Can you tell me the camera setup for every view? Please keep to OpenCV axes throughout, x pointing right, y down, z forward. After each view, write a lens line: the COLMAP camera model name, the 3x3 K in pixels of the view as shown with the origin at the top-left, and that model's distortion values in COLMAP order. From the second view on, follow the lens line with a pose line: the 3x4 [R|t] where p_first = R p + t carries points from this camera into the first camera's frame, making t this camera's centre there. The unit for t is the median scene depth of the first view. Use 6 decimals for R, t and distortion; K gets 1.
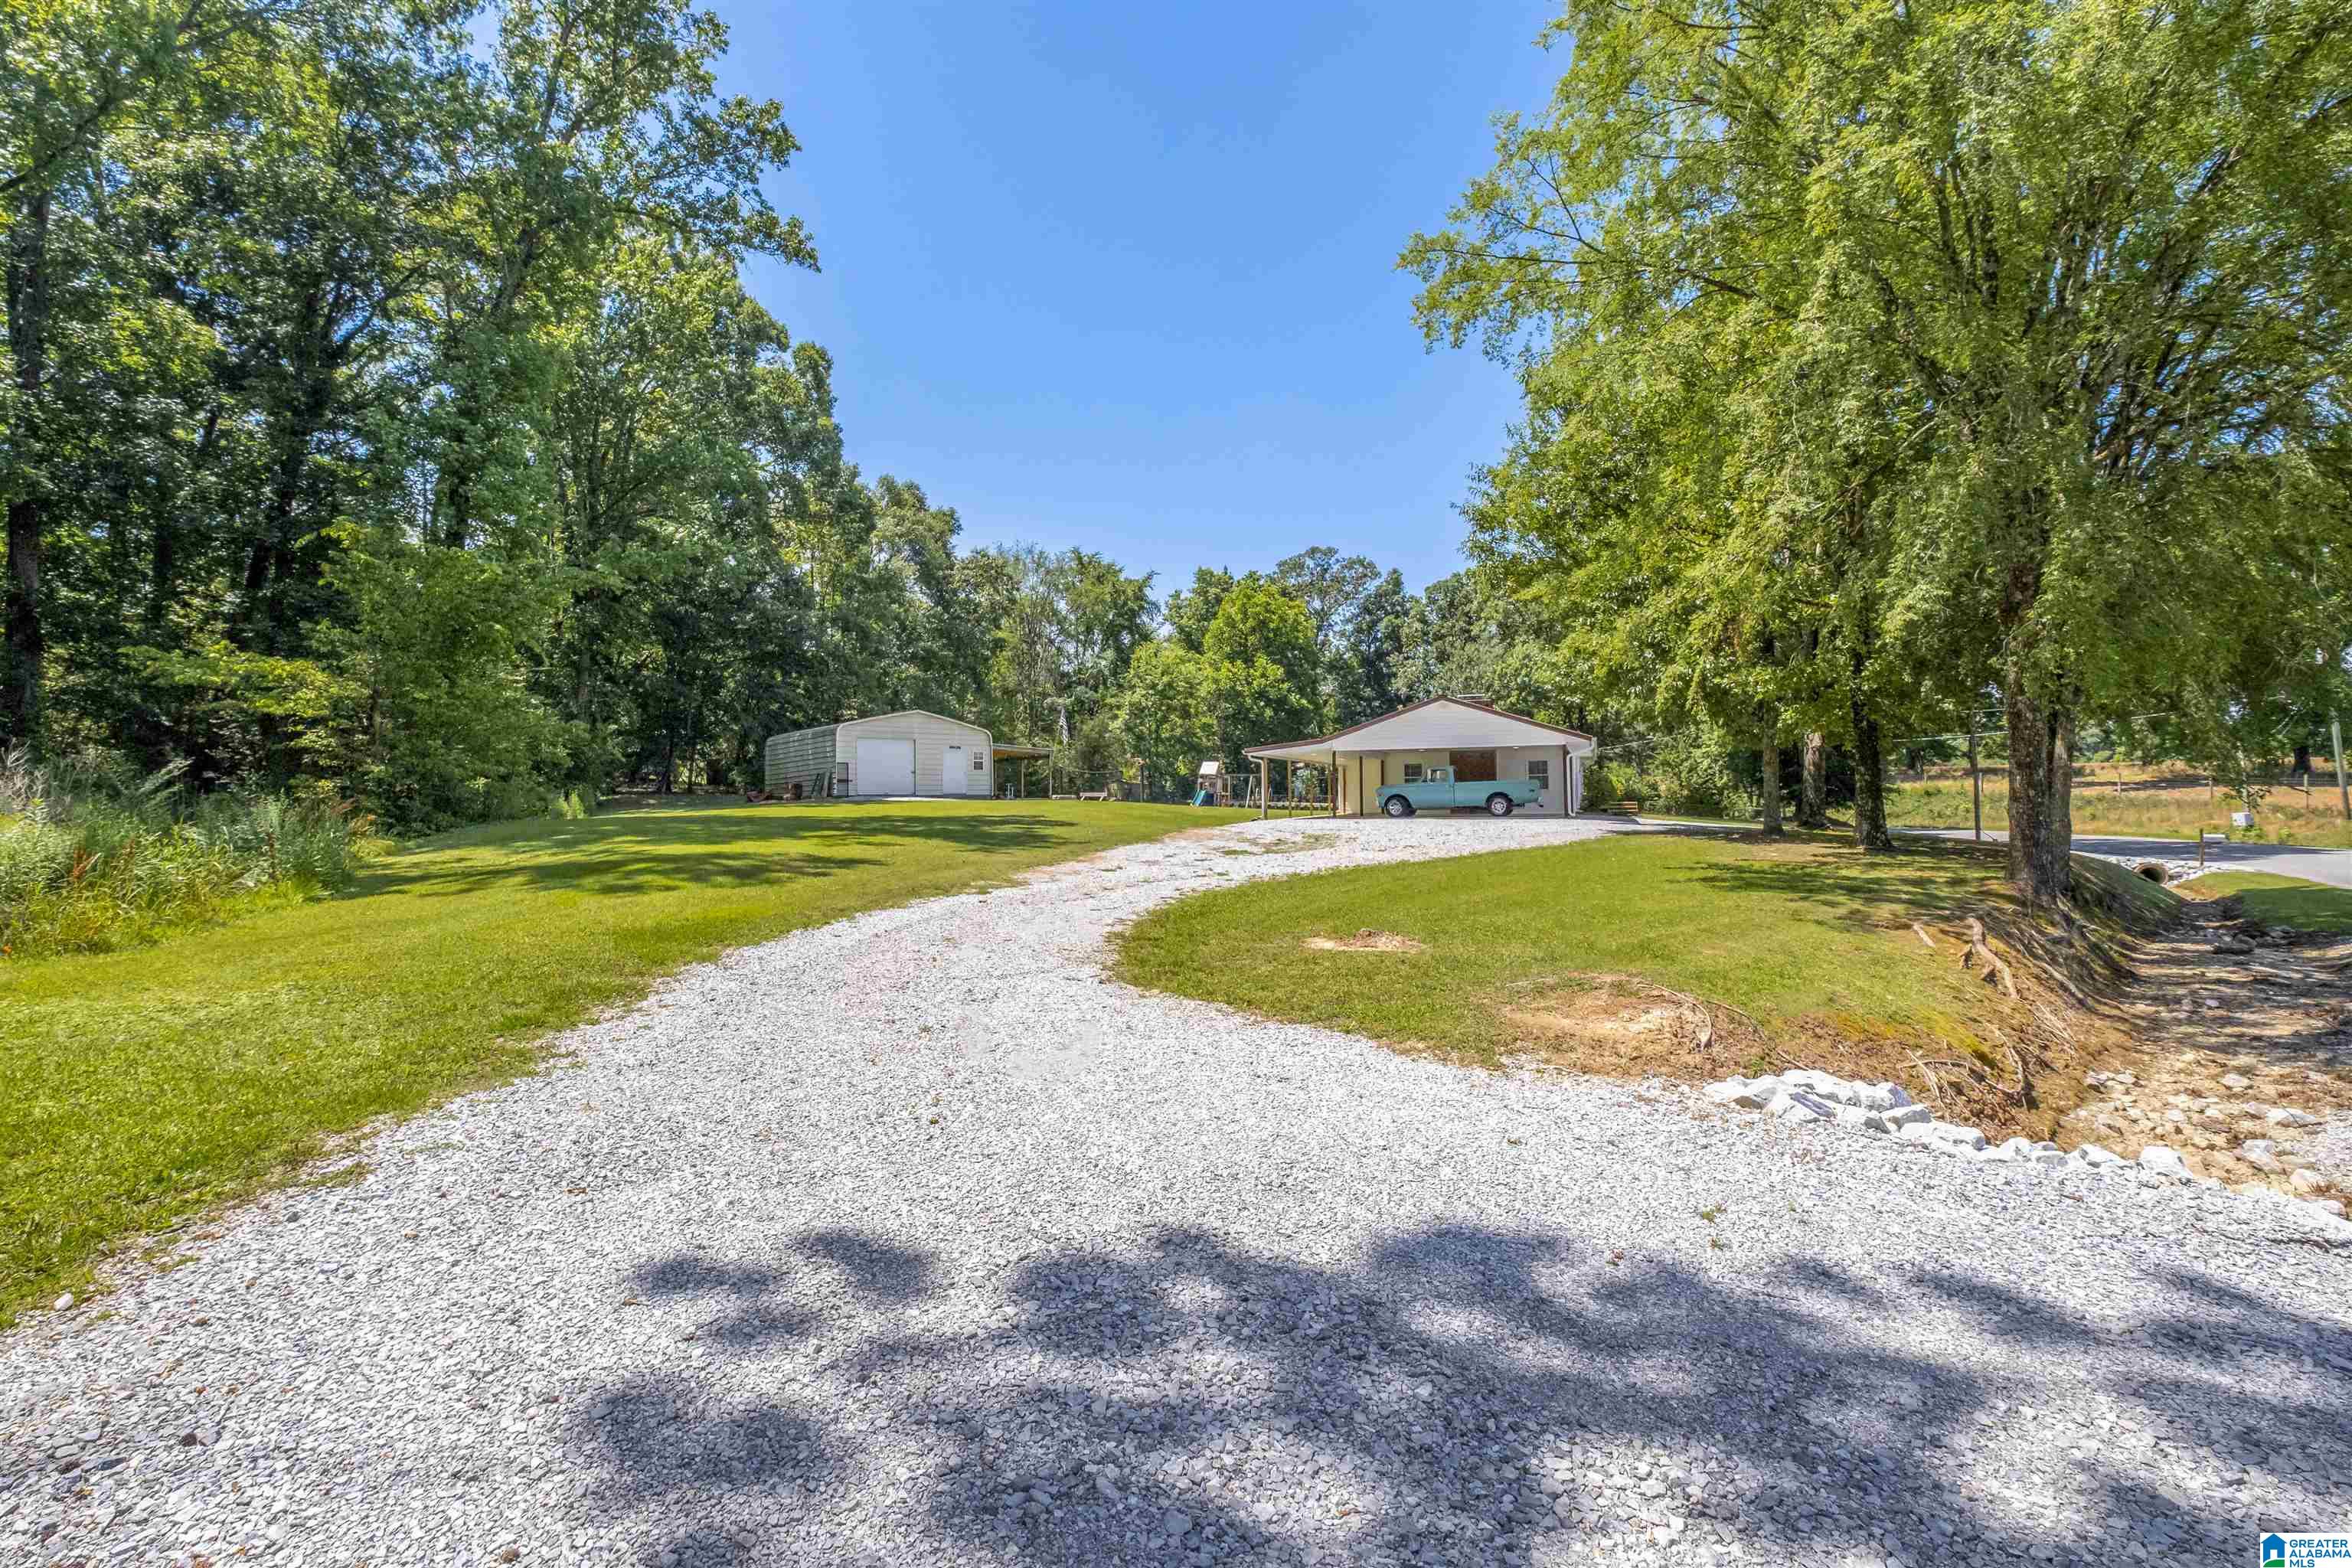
lens RADIAL K [[1034.2, 0, 1176.0], [0, 1034.2, 784.0], [0, 0, 1]] dist [-0.029111, -0.000023]
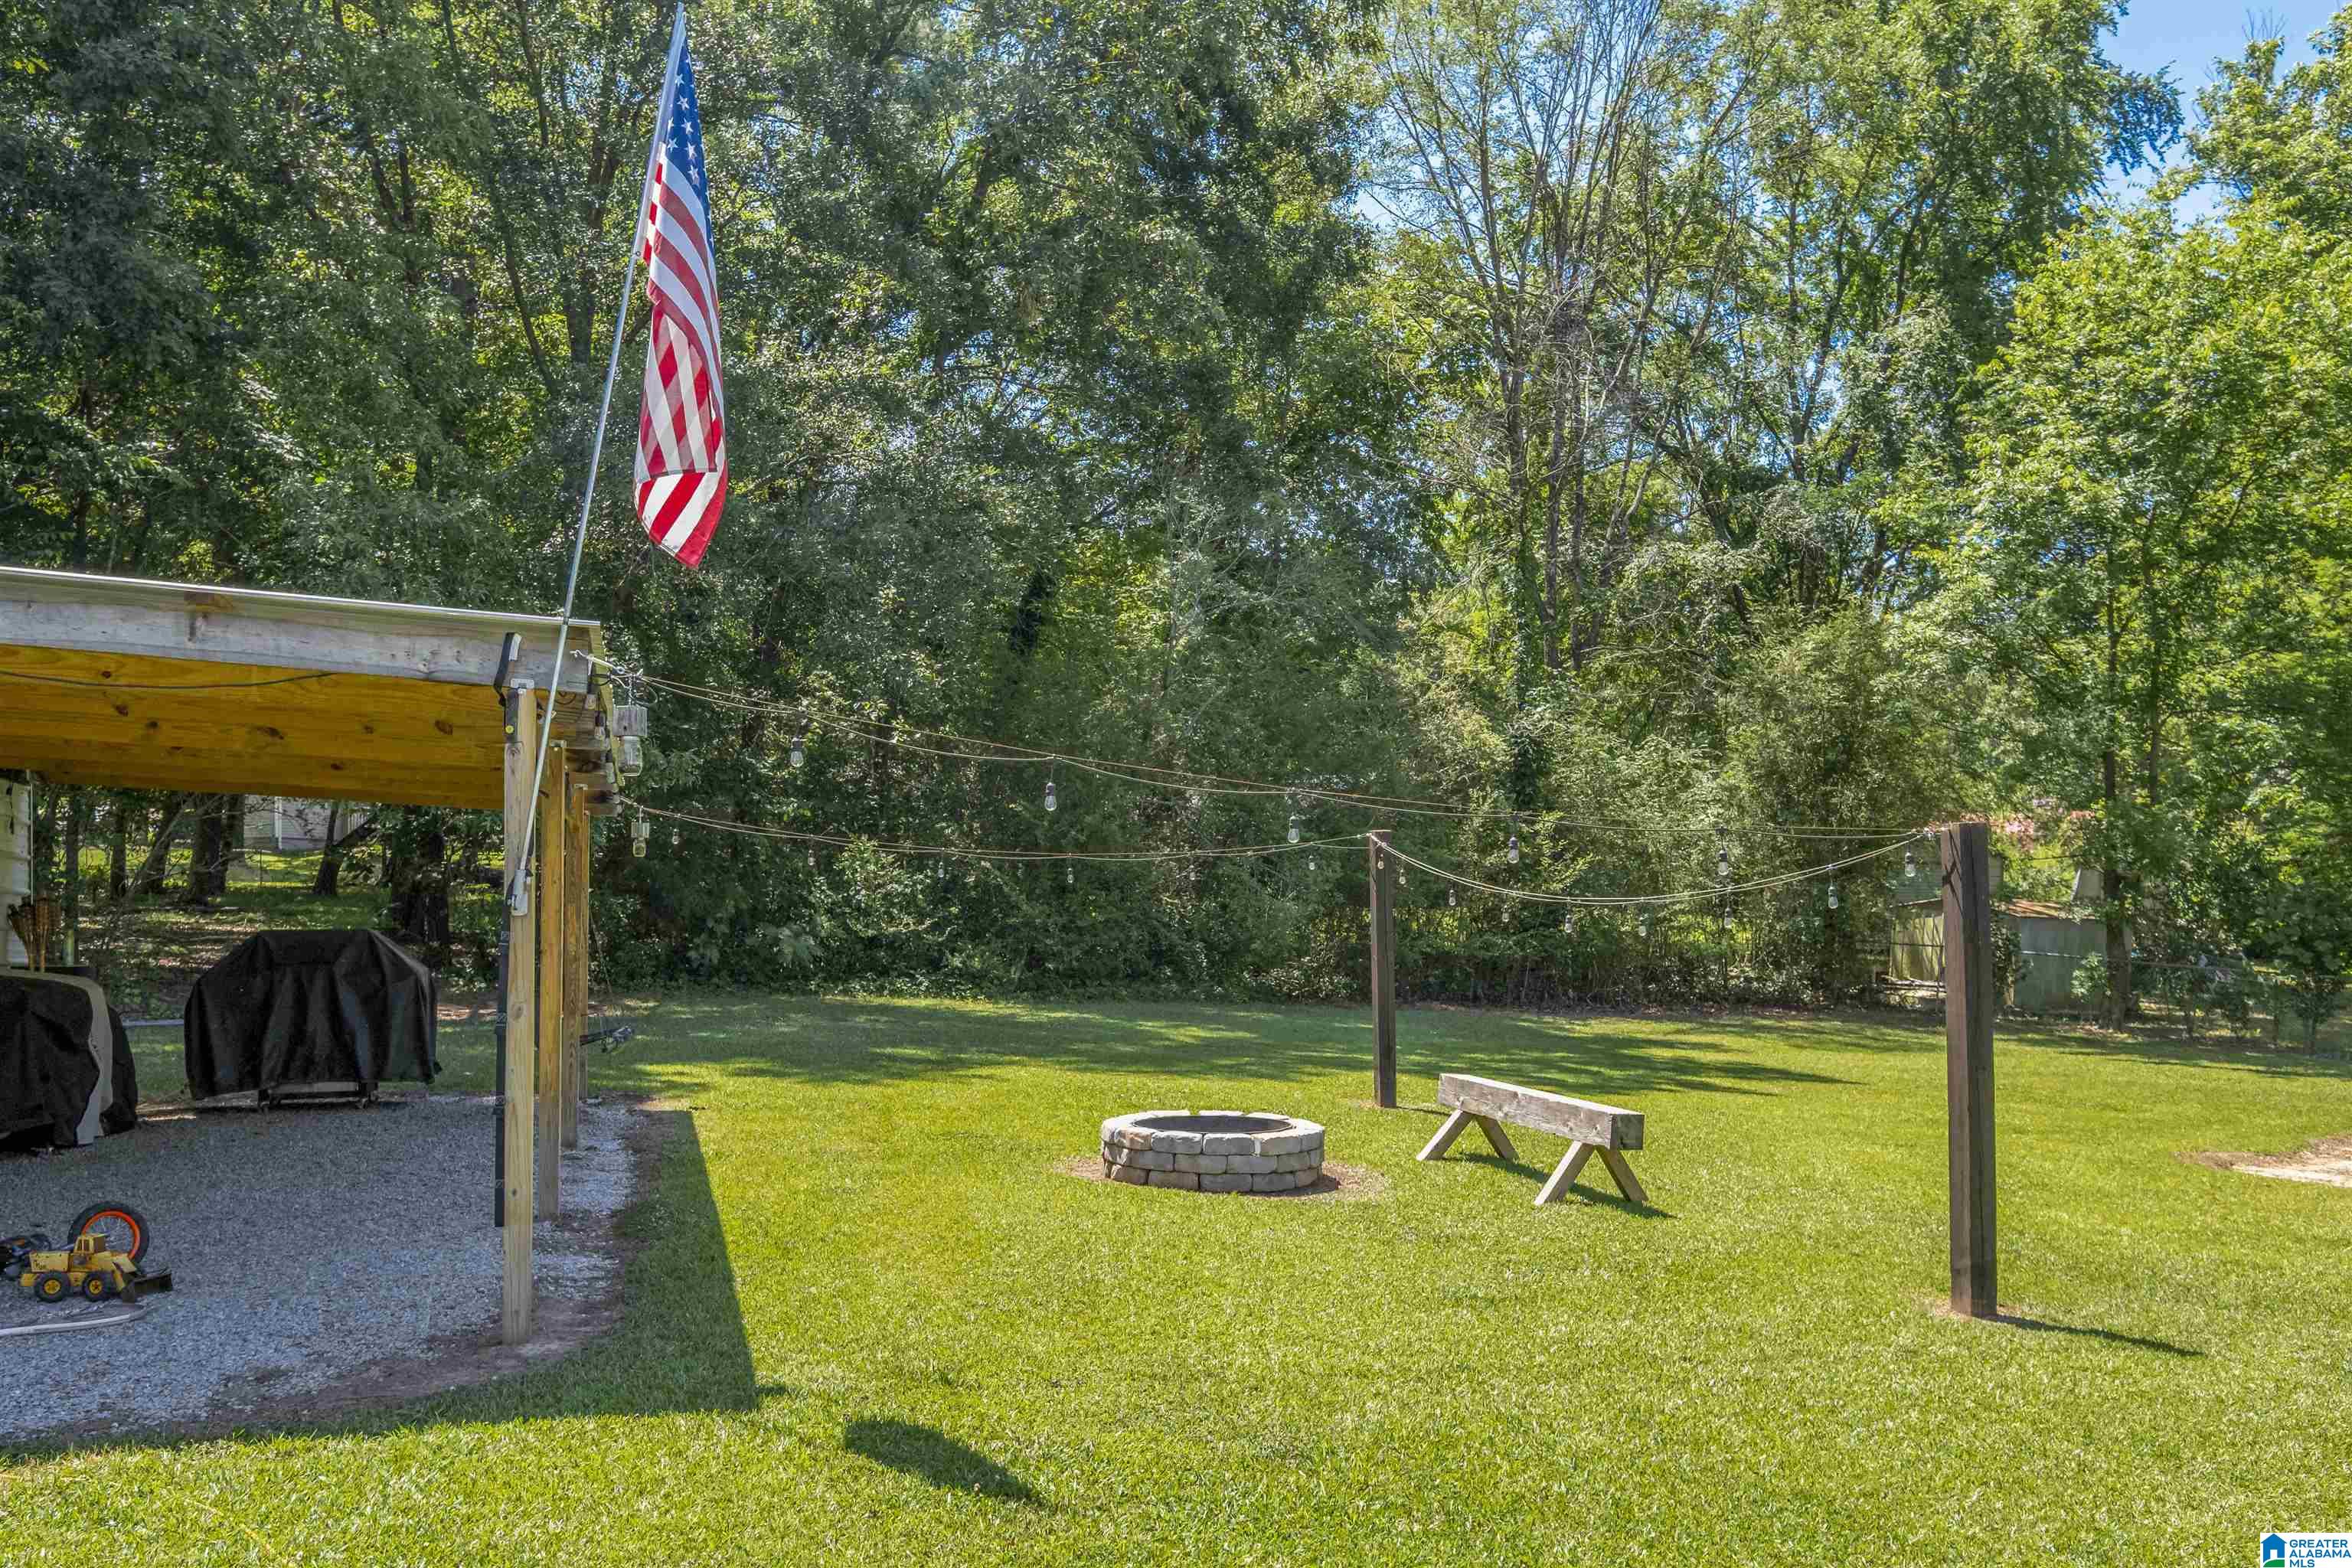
lens RADIAL K [[2010.1, 0, 1176.0], [0, 2010.1, 784.0], [0, 0, 1]] dist [0.012085, 0.005705]
pose [[0.891211, -0.006193, -0.453547, -0.011805], [-0.011238, 0.999298, -0.035729, -0.011894], [0.453450, 0.036939, 0.890516, 0.595419]]
